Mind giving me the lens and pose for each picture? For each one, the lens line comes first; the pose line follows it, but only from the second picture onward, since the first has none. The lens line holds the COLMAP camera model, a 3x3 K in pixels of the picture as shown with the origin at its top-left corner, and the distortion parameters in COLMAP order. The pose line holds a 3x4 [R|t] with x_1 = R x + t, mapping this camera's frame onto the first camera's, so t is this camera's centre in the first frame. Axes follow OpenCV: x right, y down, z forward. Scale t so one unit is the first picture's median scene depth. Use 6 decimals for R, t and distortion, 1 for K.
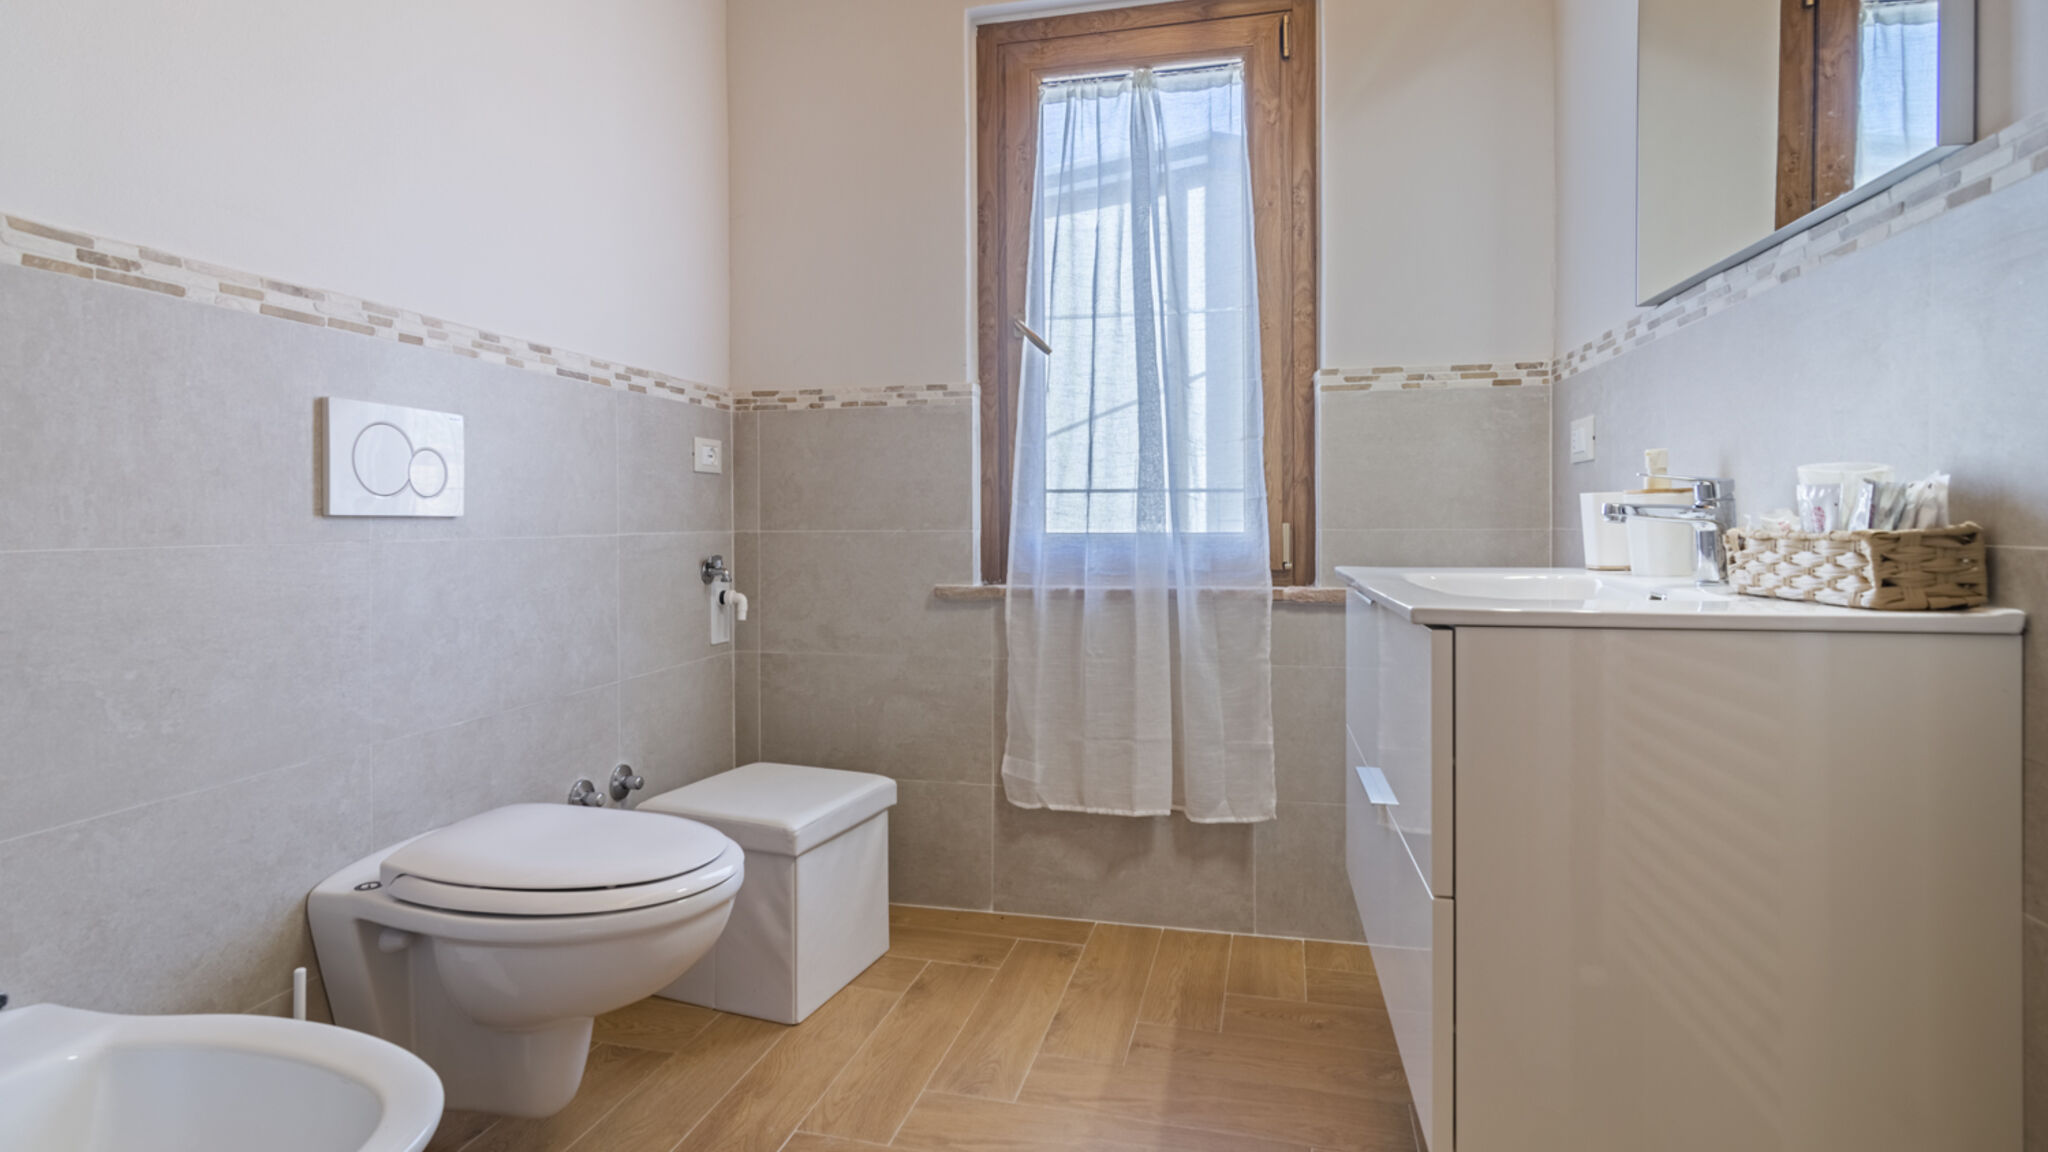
lens RADIAL K [[1008.9, 0, 1009.6], [0, 1008.9, 544.3], [0, 0, 1]] dist [-0.004251, -0.000233]
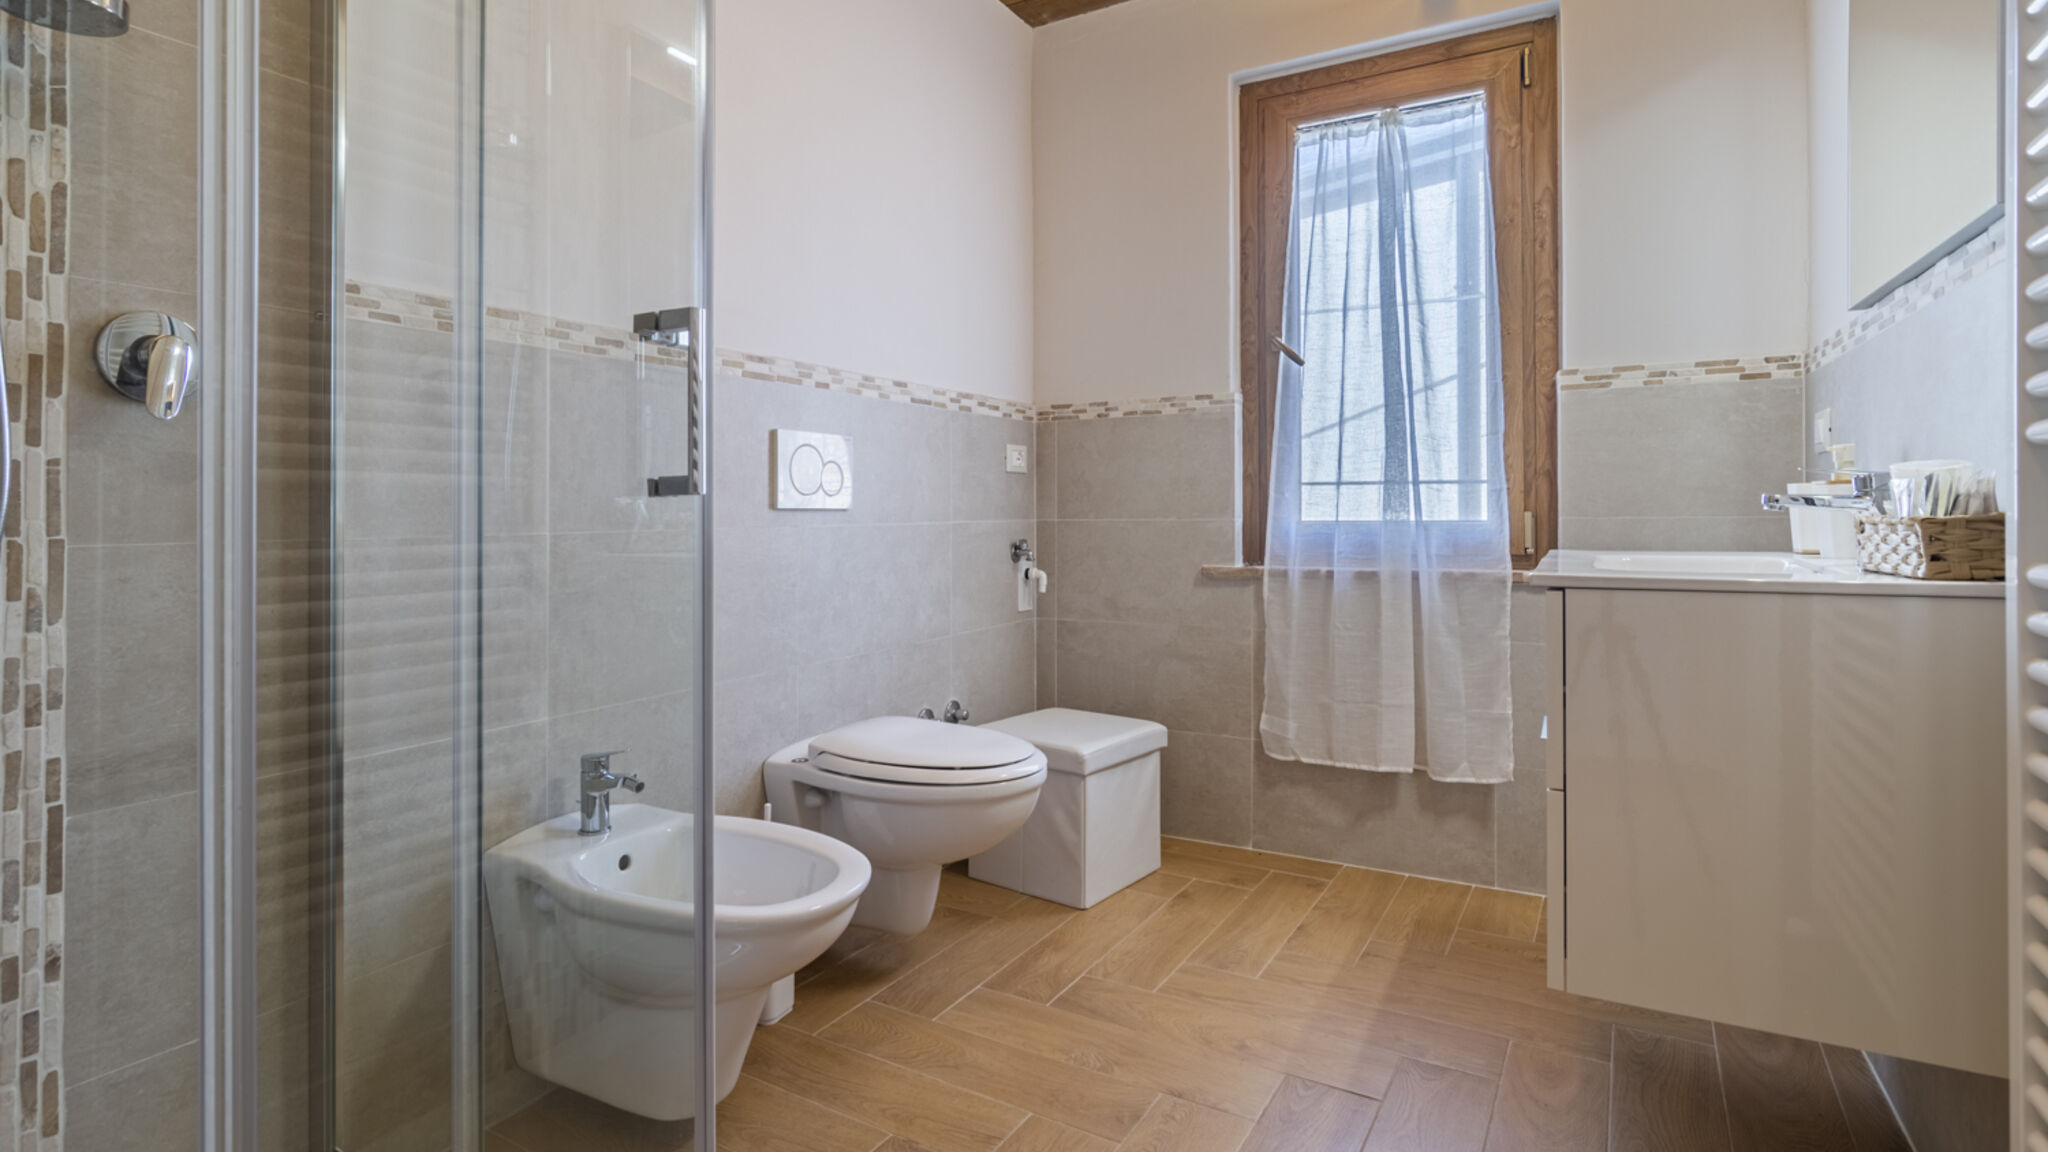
lens RADIAL K [[1008.9, 0, 1009.6], [0, 1008.9, 544.3], [0, 0, 1]] dist [-0.004251, -0.000233]
pose [[0.959776, 0.005828, -0.280705, 0.043711], [-0.002986, 0.999940, 0.010548, 0.004378], [0.280750, -0.009286, 0.959736, -0.204299]]
